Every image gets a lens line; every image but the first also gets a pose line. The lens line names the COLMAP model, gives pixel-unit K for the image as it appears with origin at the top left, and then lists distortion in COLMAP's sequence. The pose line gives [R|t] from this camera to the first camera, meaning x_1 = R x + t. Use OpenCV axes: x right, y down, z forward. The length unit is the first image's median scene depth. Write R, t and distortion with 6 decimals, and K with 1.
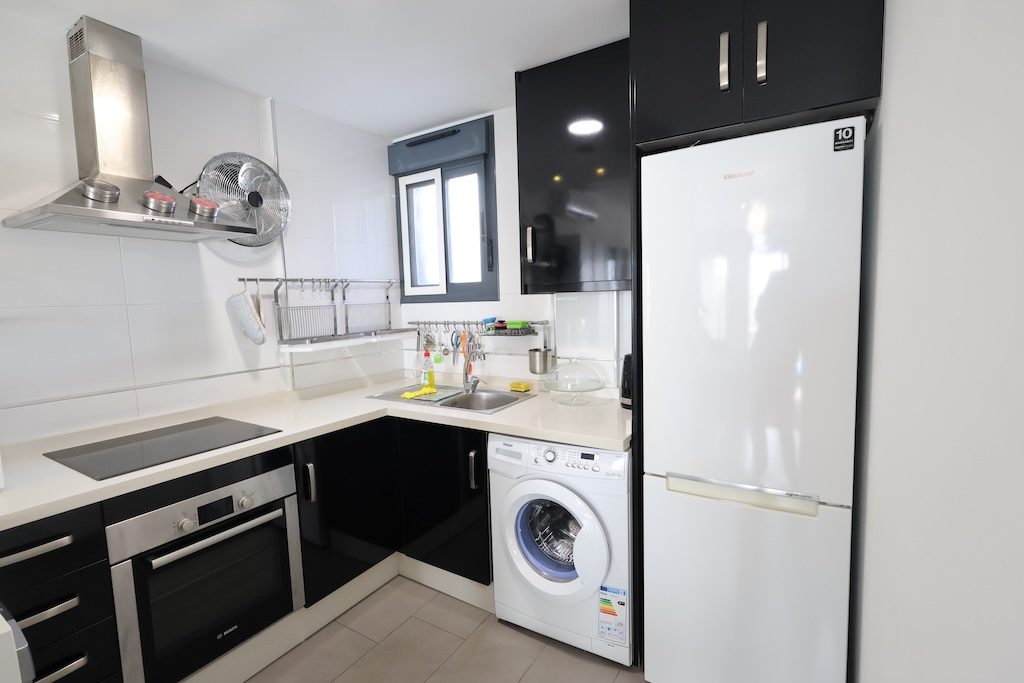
lens RADIAL K [[473.2, 0, 512.0], [0, 473.2, 342.0], [0, 0, 1]] dist [0.000552, -0.000990]
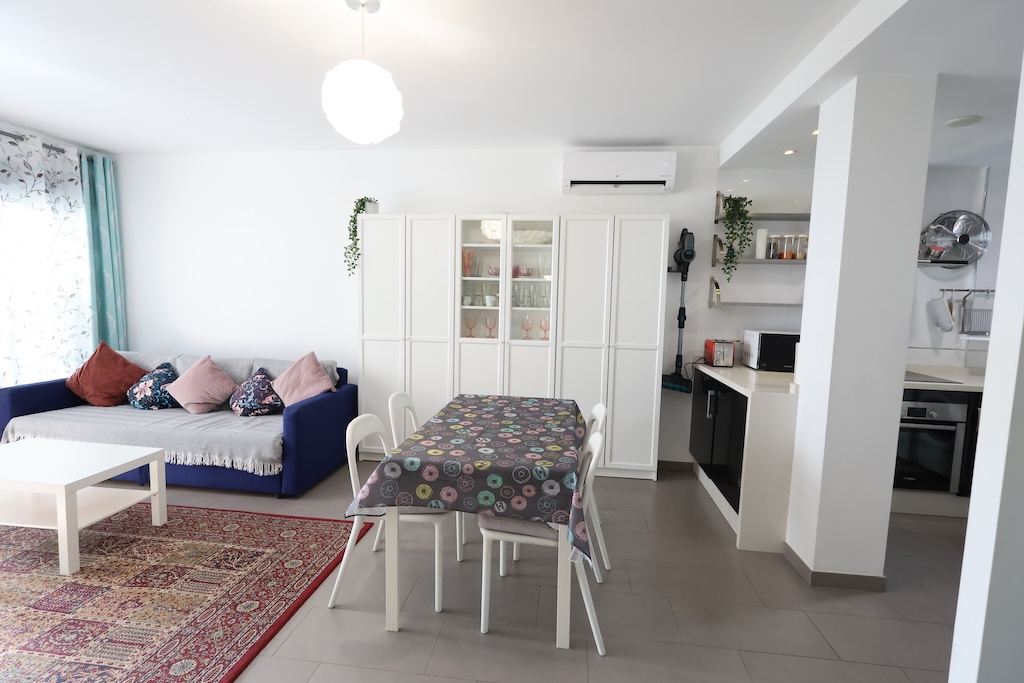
lens RADIAL K [[473.2, 0, 517.0], [0, 473.2, 341.3], [0, 0, 1]] dist [0.000552, -0.000990]
pose [[0.426600, 0.128409, -0.895278, 0.241729], [-0.125106, 0.988732, 0.082200, 0.079064], [0.895746, 0.076938, 0.437858, -0.878202]]
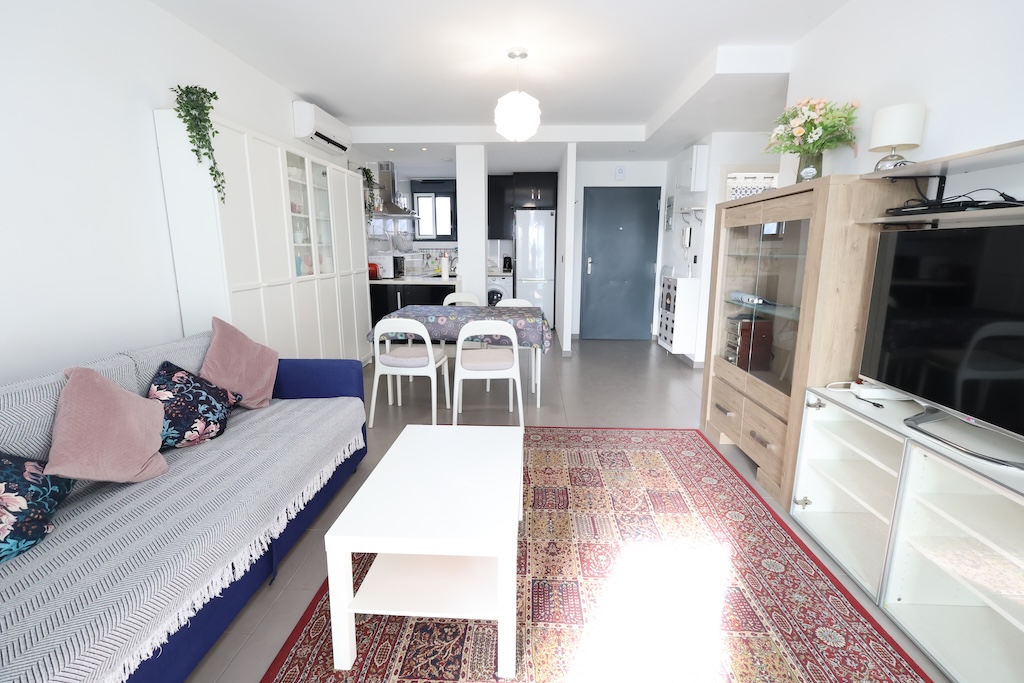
lens RADIAL K [[473.2, 0, 513.7], [0, 473.2, 345.0], [0, 0, 1]] dist [0.000552, -0.000990]
pose [[0.865840, -0.070247, 0.495365, -1.401372], [0.020511, 0.994246, 0.105141, 0.285858], [-0.499900, -0.080875, 0.862299, -2.026872]]
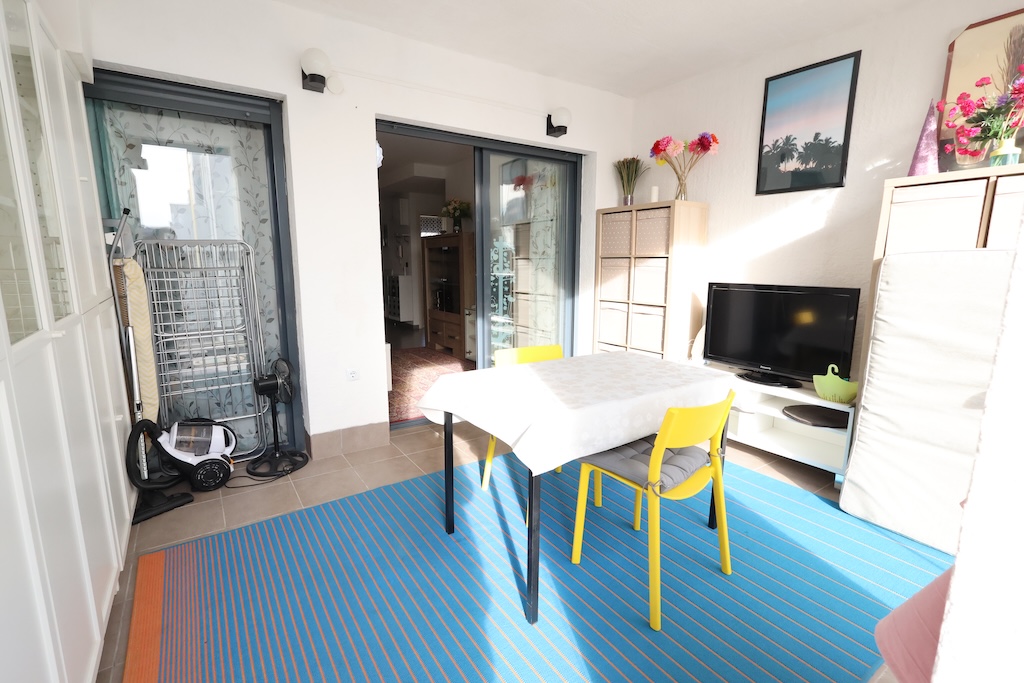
lens RADIAL K [[473.2, 0, 515.1], [0, 473.2, 343.0], [0, 0, 1]] dist [0.000552, -0.000990]
pose [[0.403153, -0.126109, 0.906402, -3.299636], [0.069358, 0.991821, 0.107144, 0.471605], [-0.912501, 0.019670, 0.408602, -3.188968]]
